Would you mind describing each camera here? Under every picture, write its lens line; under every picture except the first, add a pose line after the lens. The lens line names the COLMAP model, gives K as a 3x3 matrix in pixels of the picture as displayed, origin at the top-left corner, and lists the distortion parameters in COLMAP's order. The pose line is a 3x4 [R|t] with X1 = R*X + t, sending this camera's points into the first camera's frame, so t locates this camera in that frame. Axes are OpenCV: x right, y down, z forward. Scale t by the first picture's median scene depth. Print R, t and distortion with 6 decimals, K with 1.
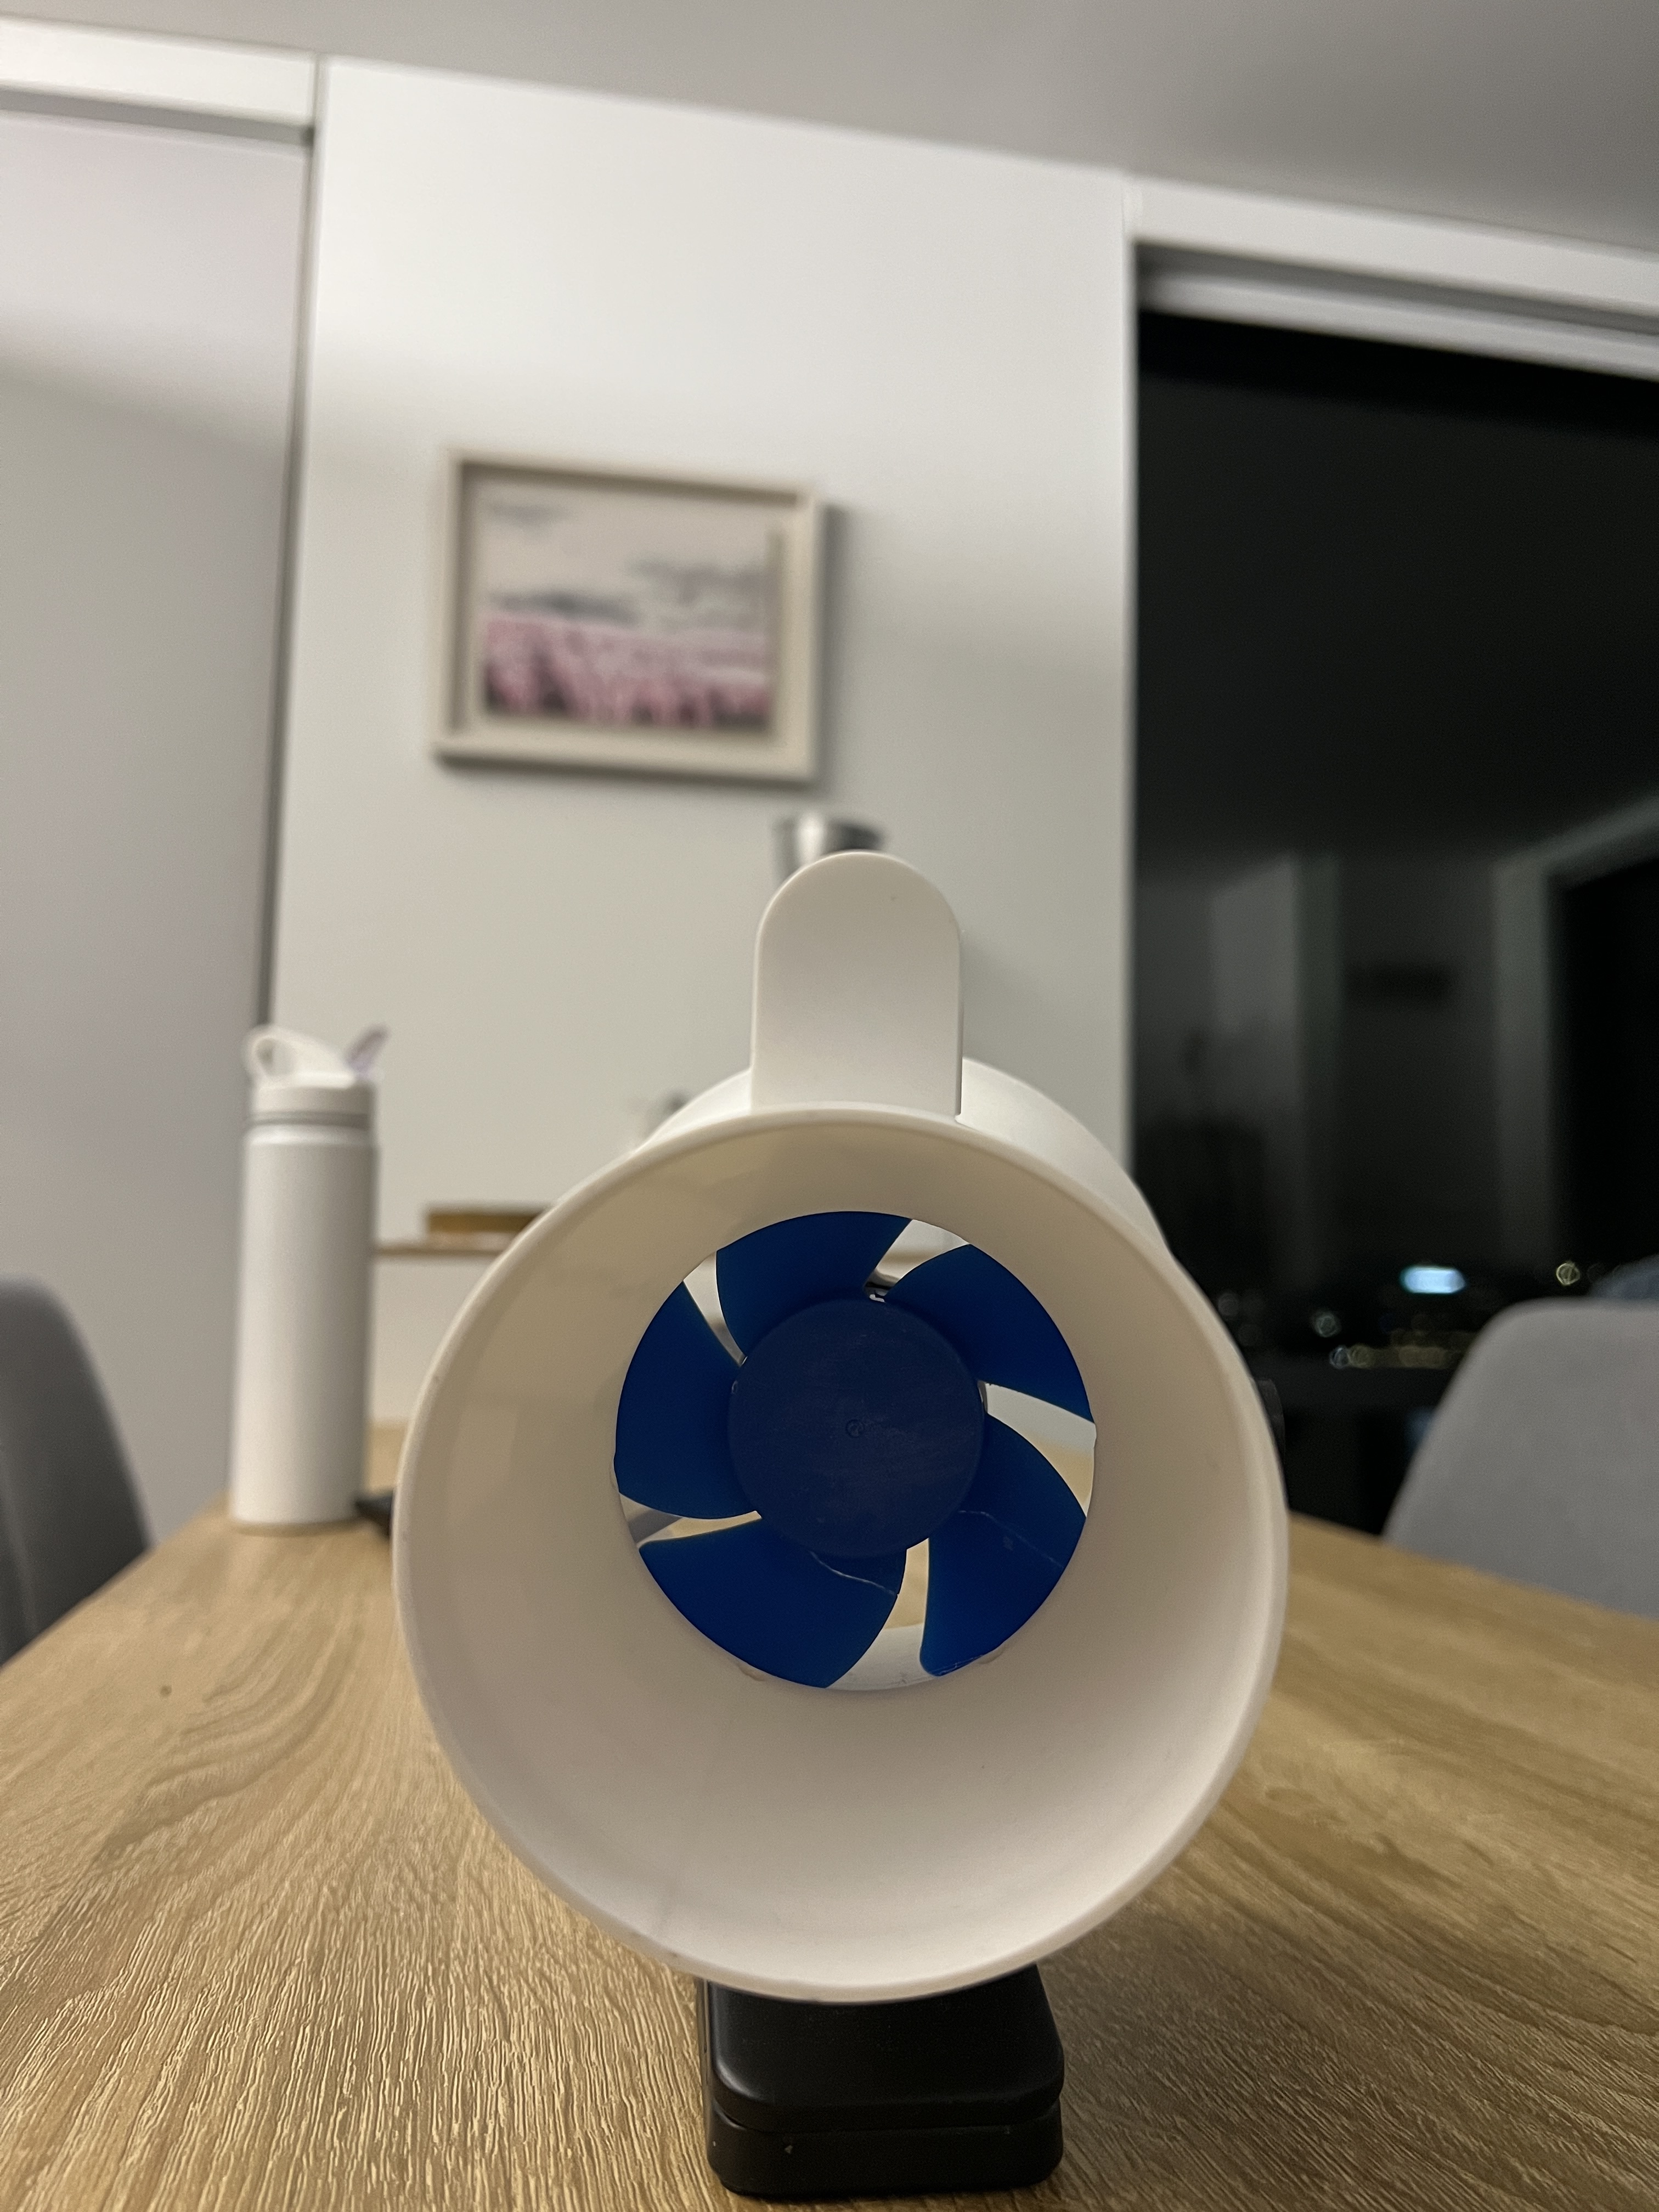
lens RADIAL K [[1650.8, 0, 810.1], [0, 1650.8, 1104.1], [0, 0, 1]] dist [0.042256, -0.073255]
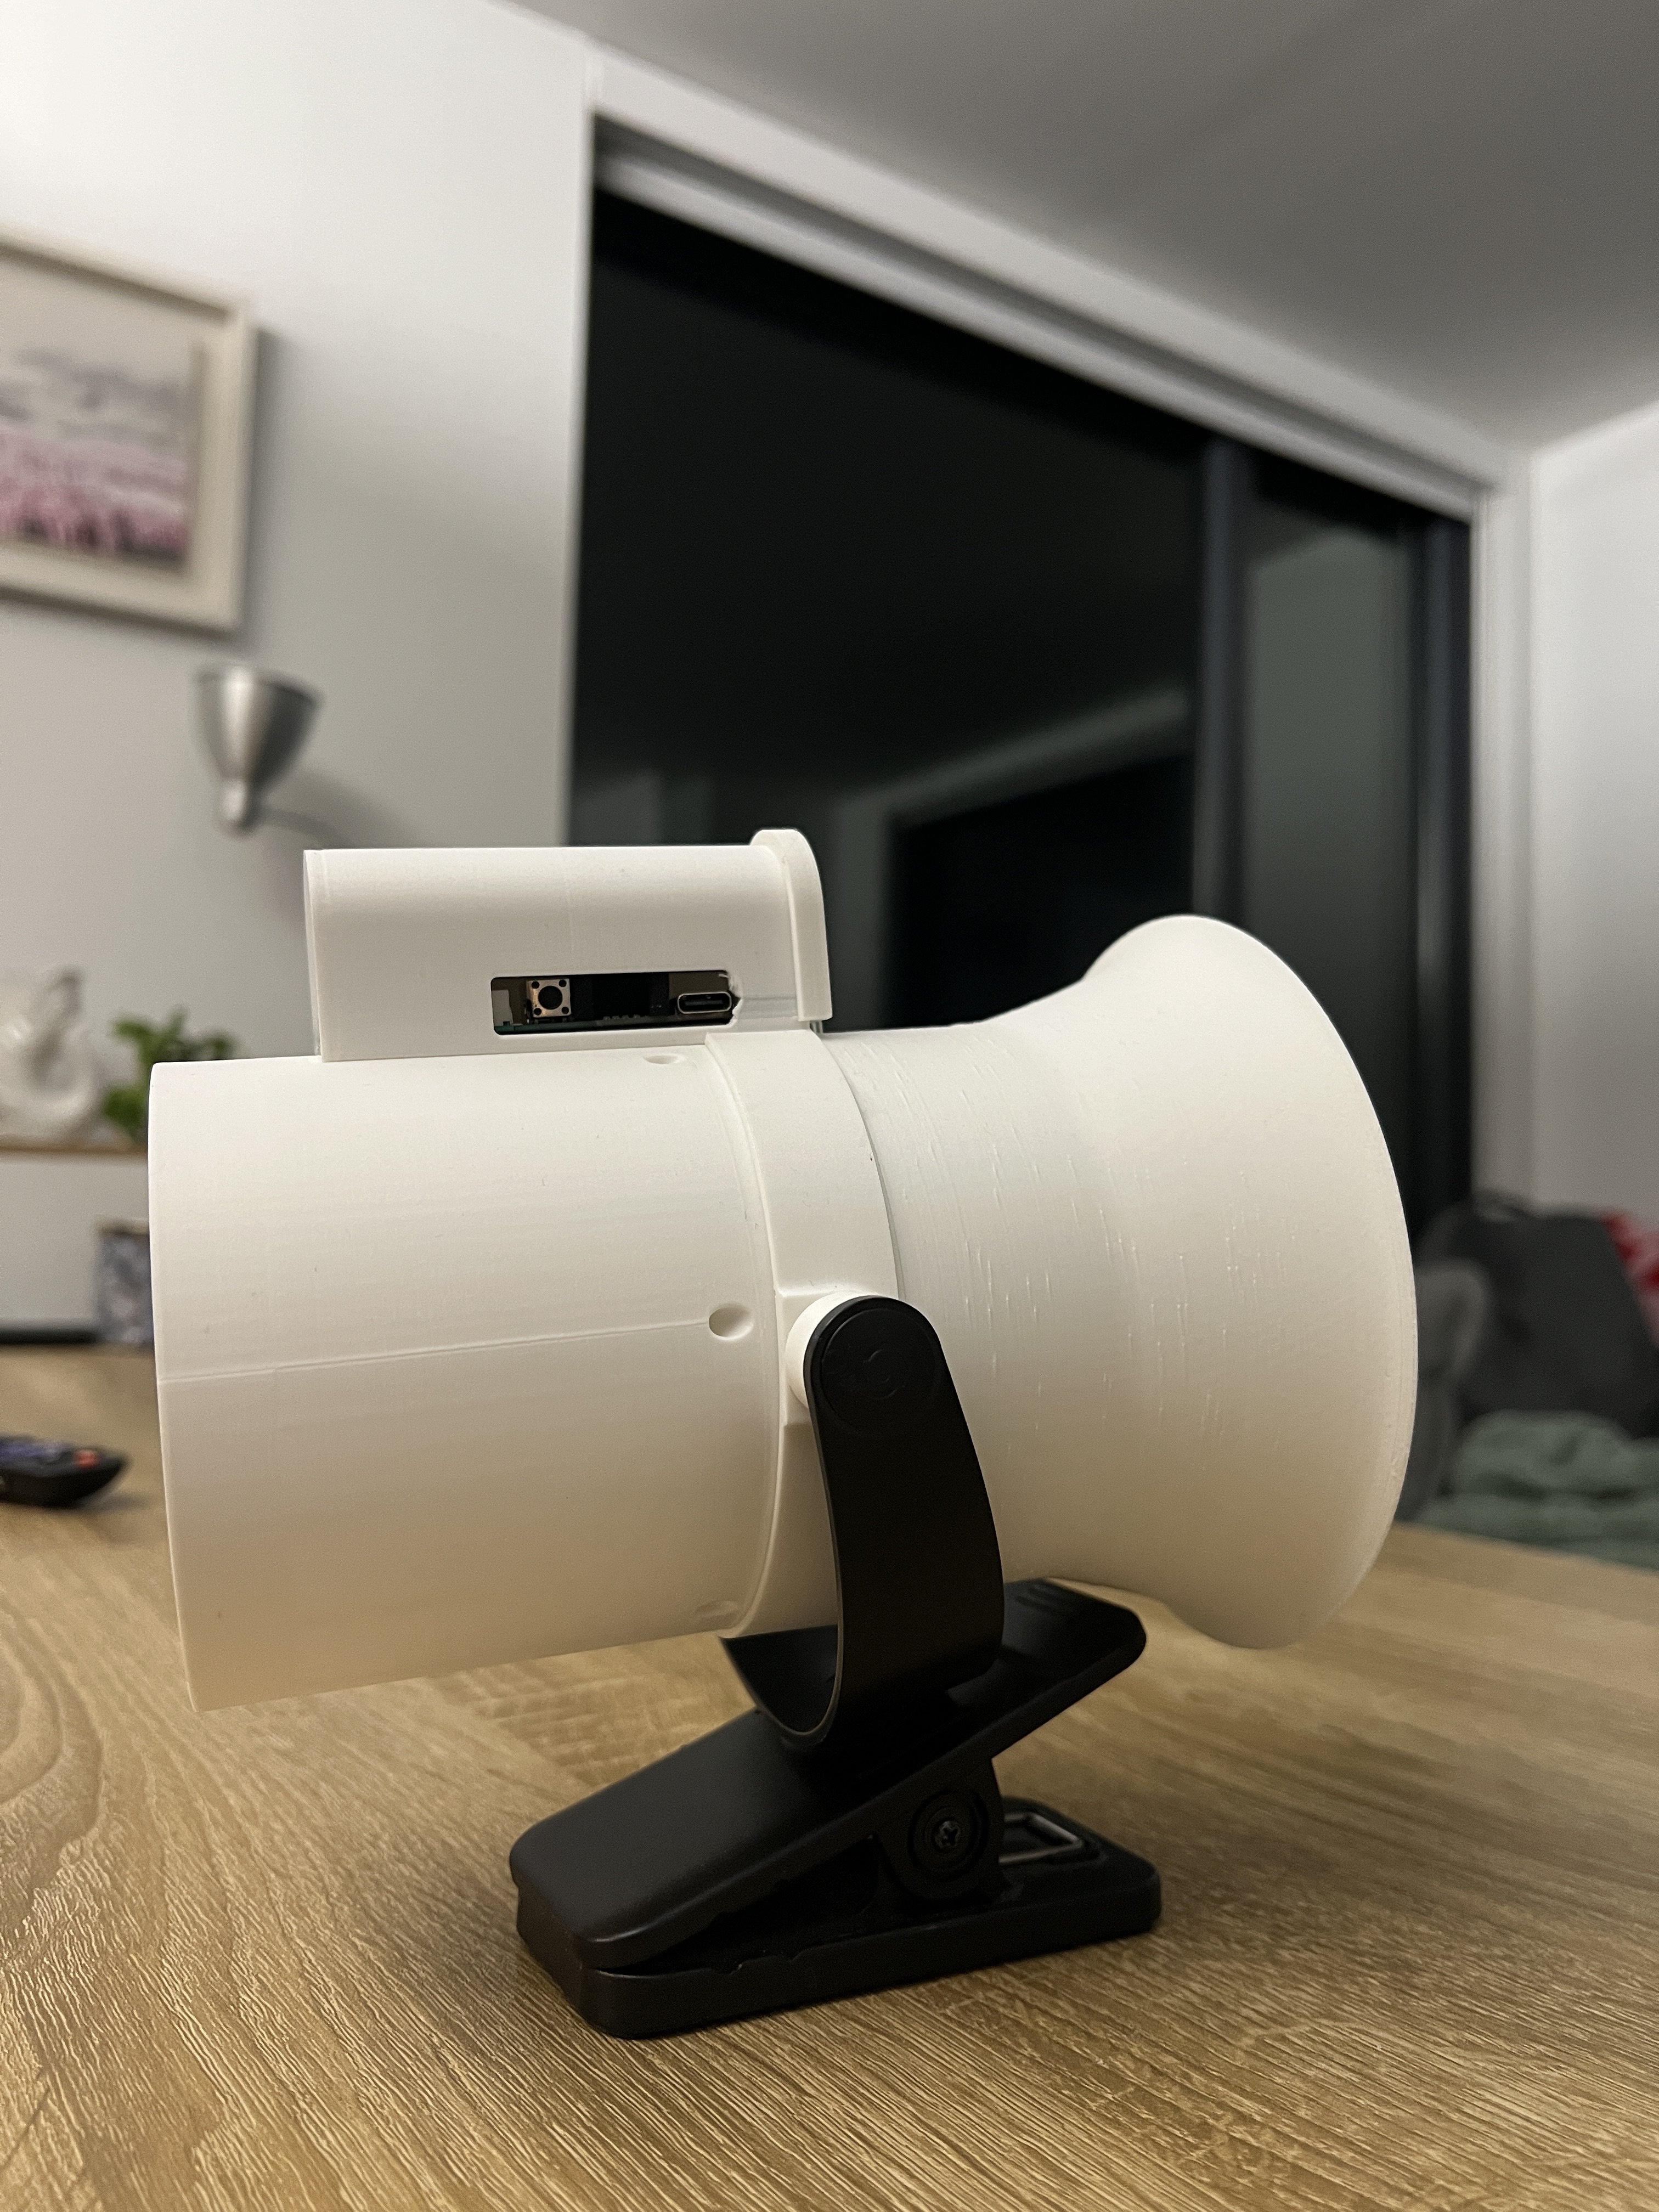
lens RADIAL K [[1665.4, 0, 829.5], [0, 1665.4, 1106.0], [0, 0, 1]] dist [0.013847, -0.041318]
pose [[0.929093, 0.026013, 0.368930, -0.355196], [-0.048726, 0.997438, 0.052379, 0.010987], [-0.366622, -0.066641, 0.927980, 0.171900]]
